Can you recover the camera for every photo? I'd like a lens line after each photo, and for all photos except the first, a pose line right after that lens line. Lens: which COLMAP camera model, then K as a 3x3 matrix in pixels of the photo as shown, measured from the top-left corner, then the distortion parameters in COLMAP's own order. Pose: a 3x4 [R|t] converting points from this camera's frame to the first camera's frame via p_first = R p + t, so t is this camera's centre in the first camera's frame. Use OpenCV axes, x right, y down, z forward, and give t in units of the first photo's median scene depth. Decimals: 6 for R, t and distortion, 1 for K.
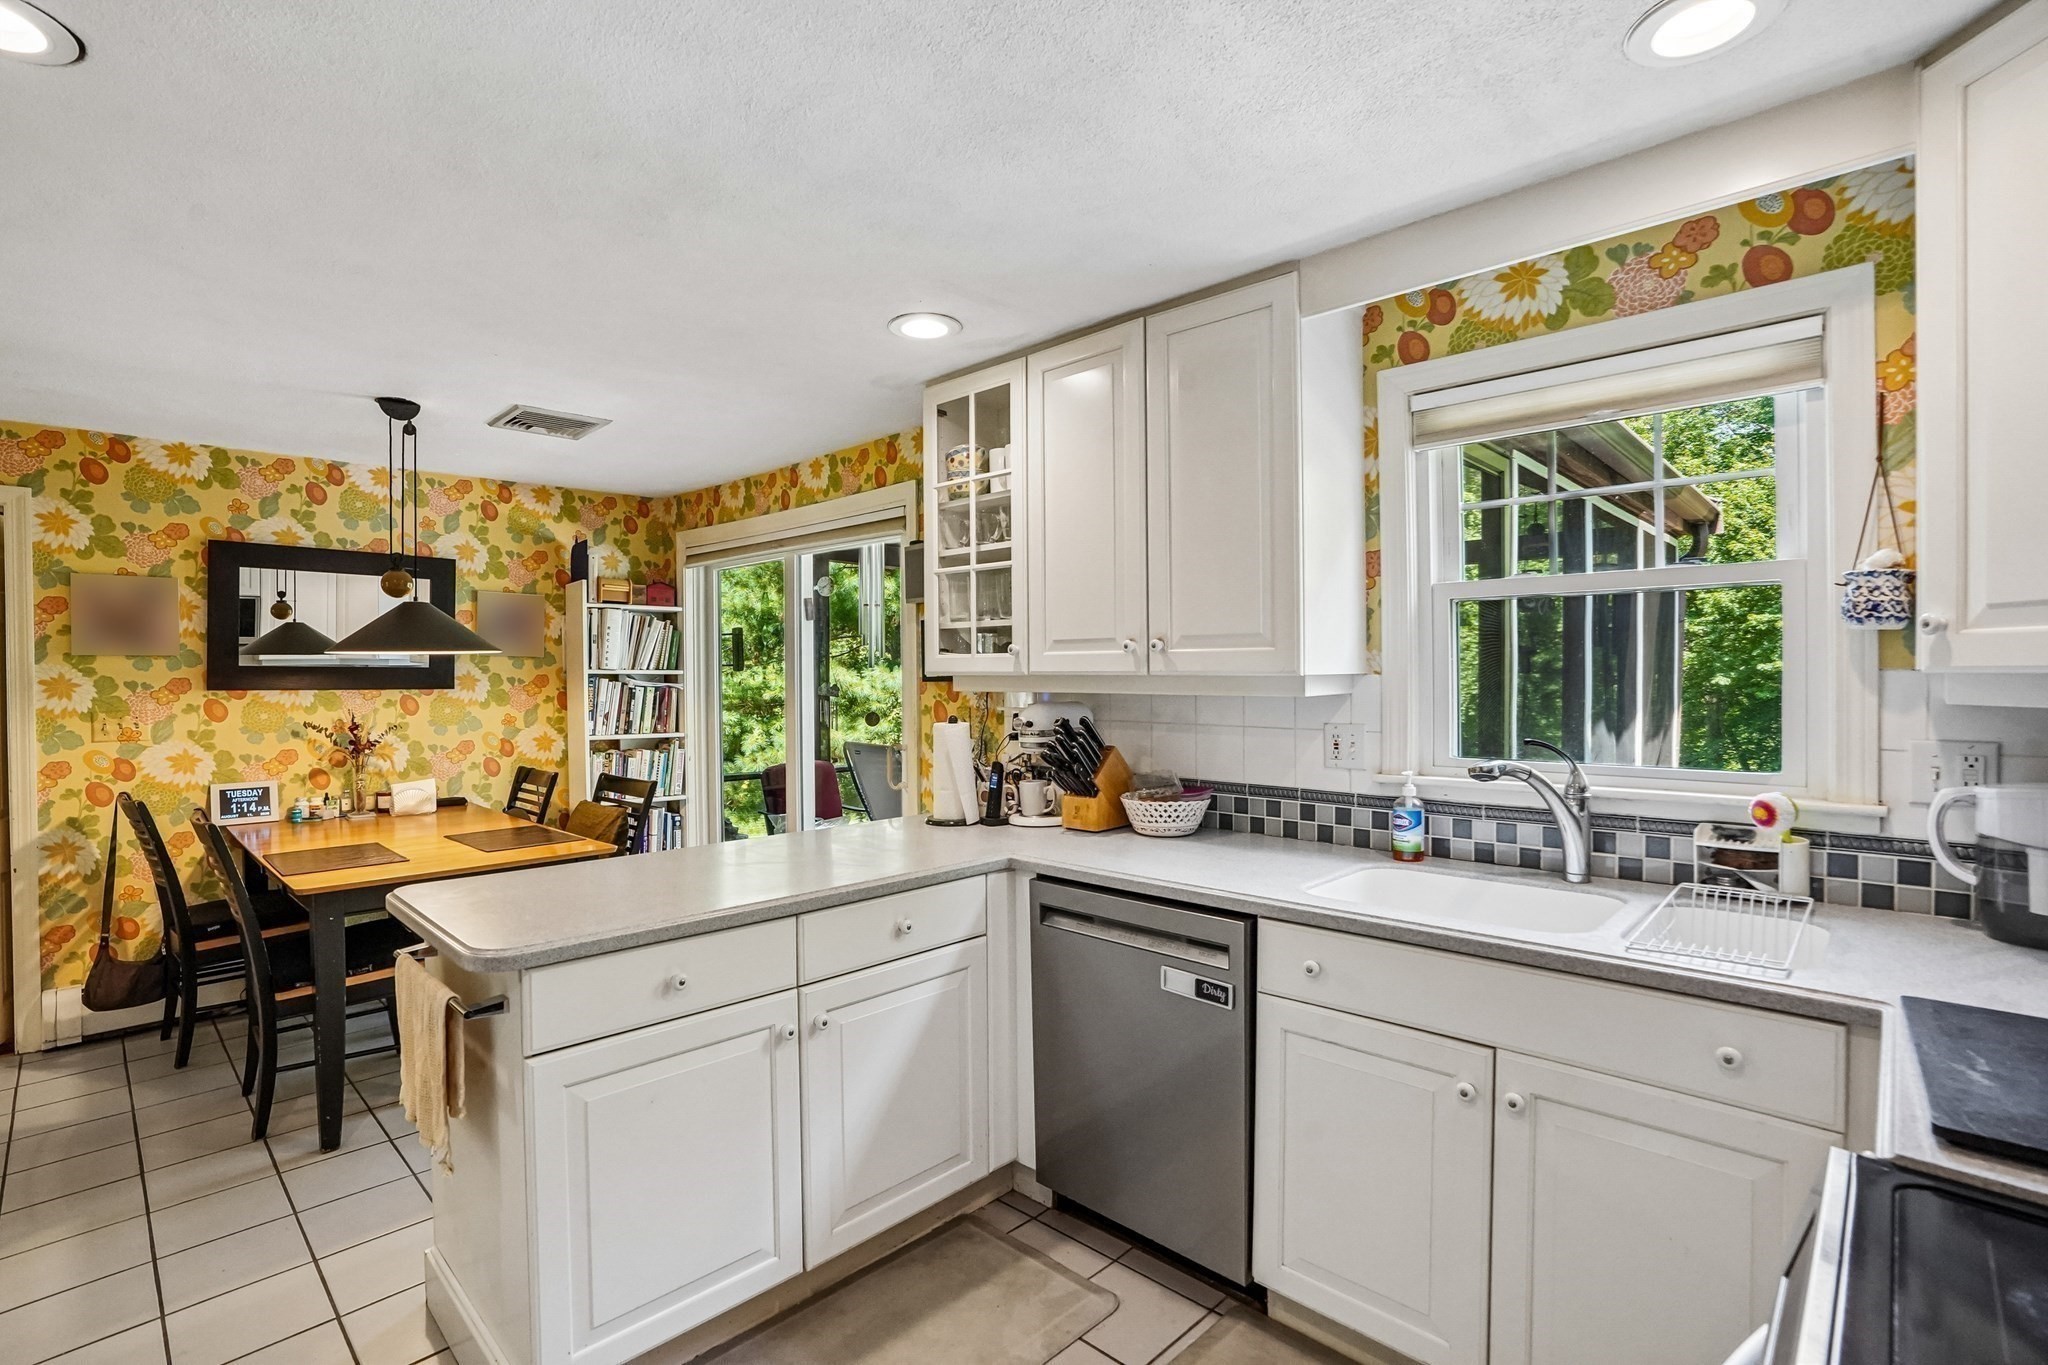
lens RADIAL K [[948.0, 0, 1025.5], [0, 948.0, 675.6], [0, 0, 1]] dist [-0.038815, 0.019573]
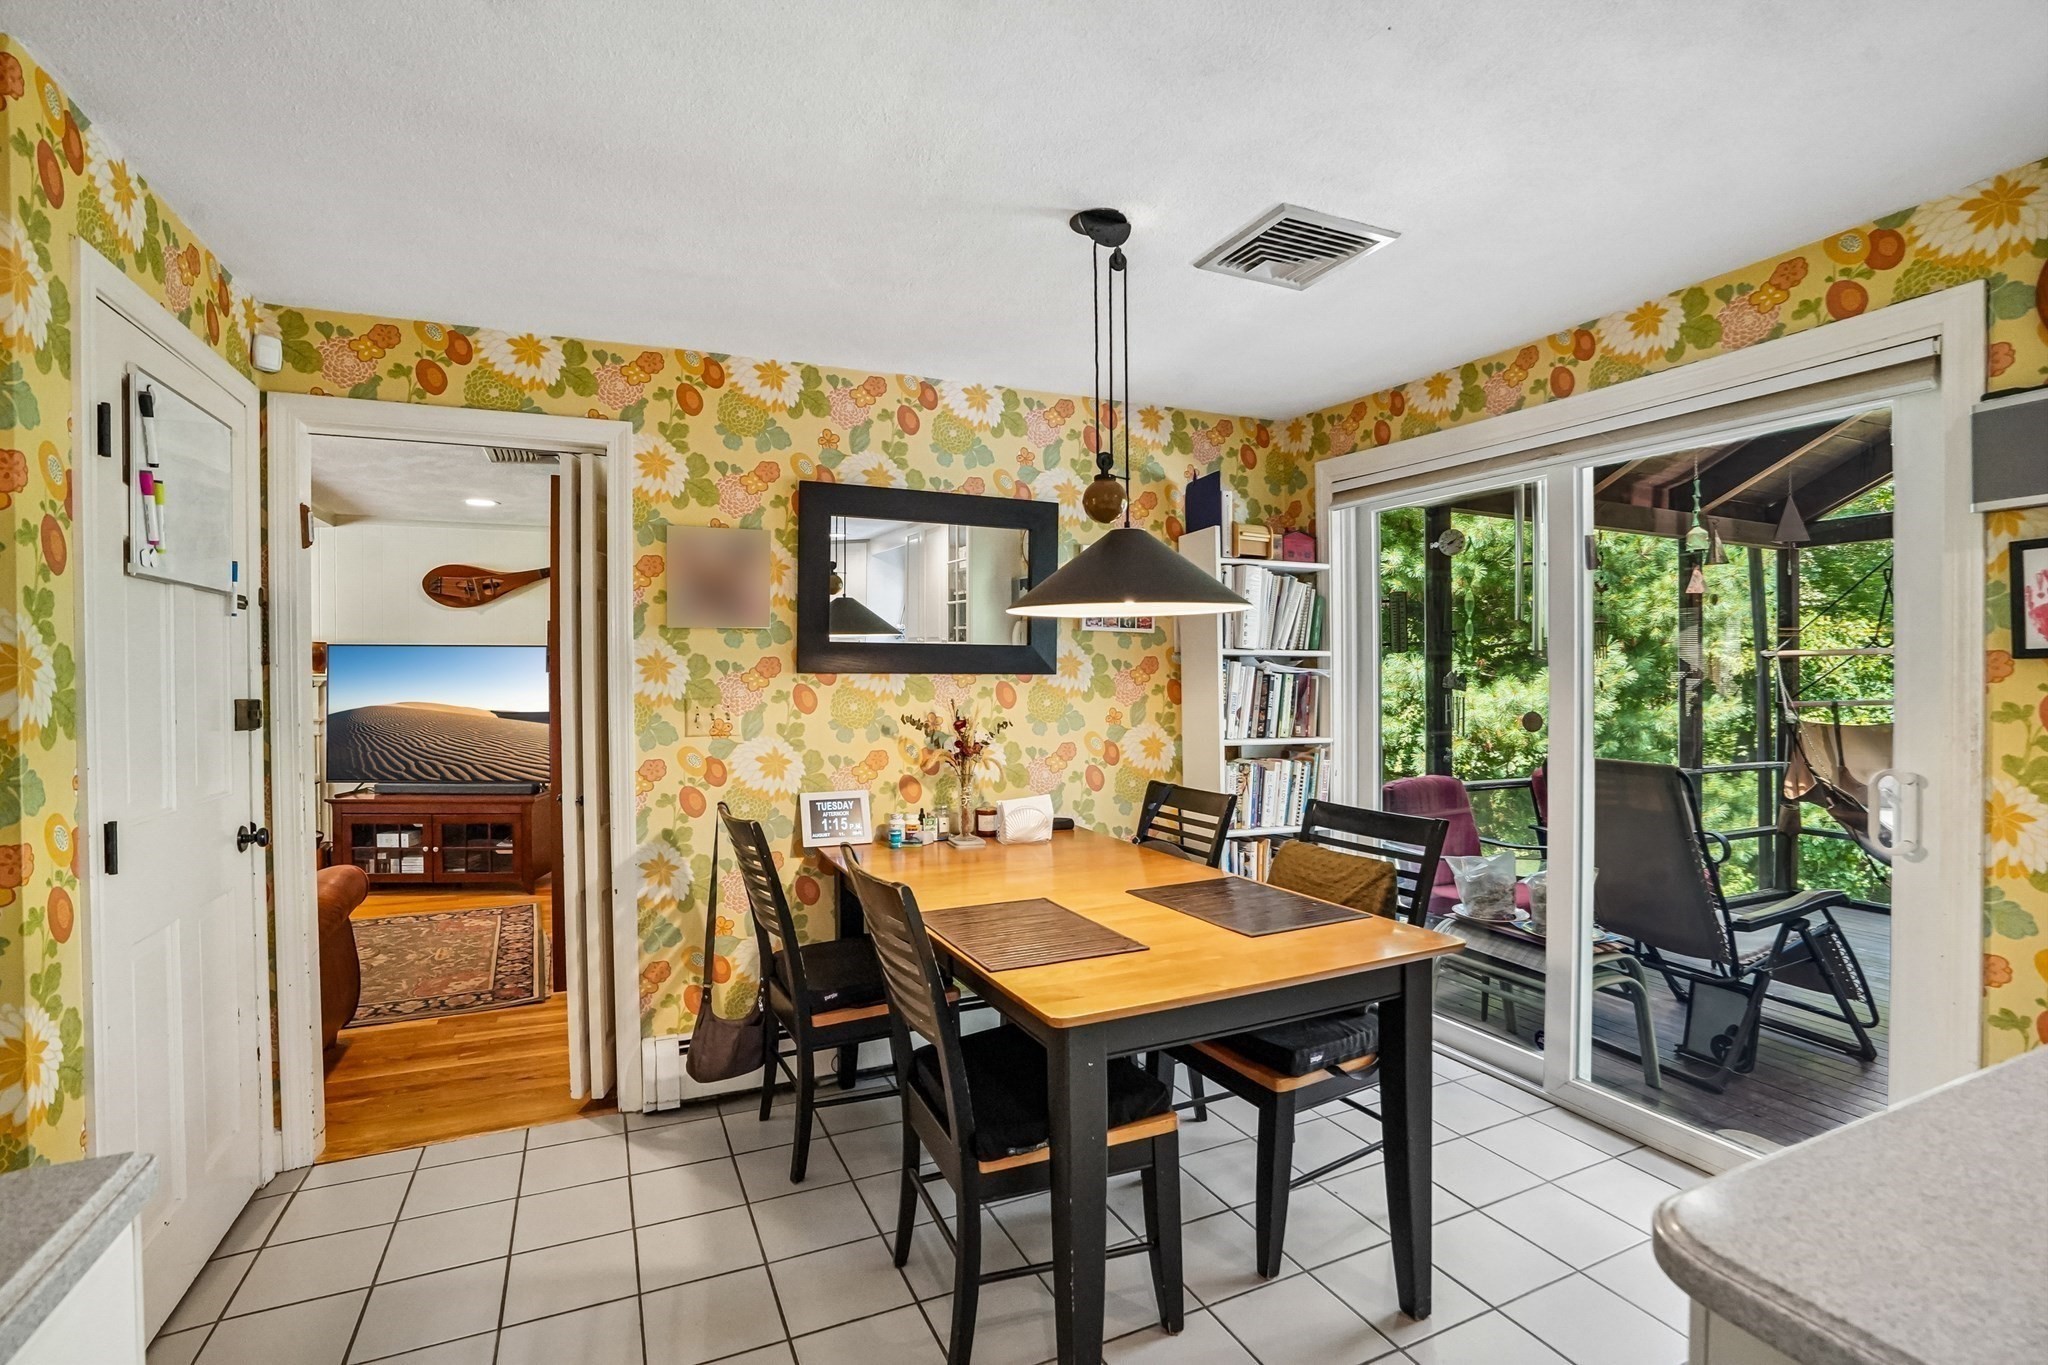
lens RADIAL K [[948.0, 0, 1066.1], [0, 948.0, 676.6], [0, 0, 1]] dist [-0.038815, 0.019573]
pose [[0.945938, 0.004983, -0.324310, -0.384169], [-0.003749, 0.999983, 0.004432, 0.013648], [0.324326, -0.002976, 0.945941, 0.301176]]
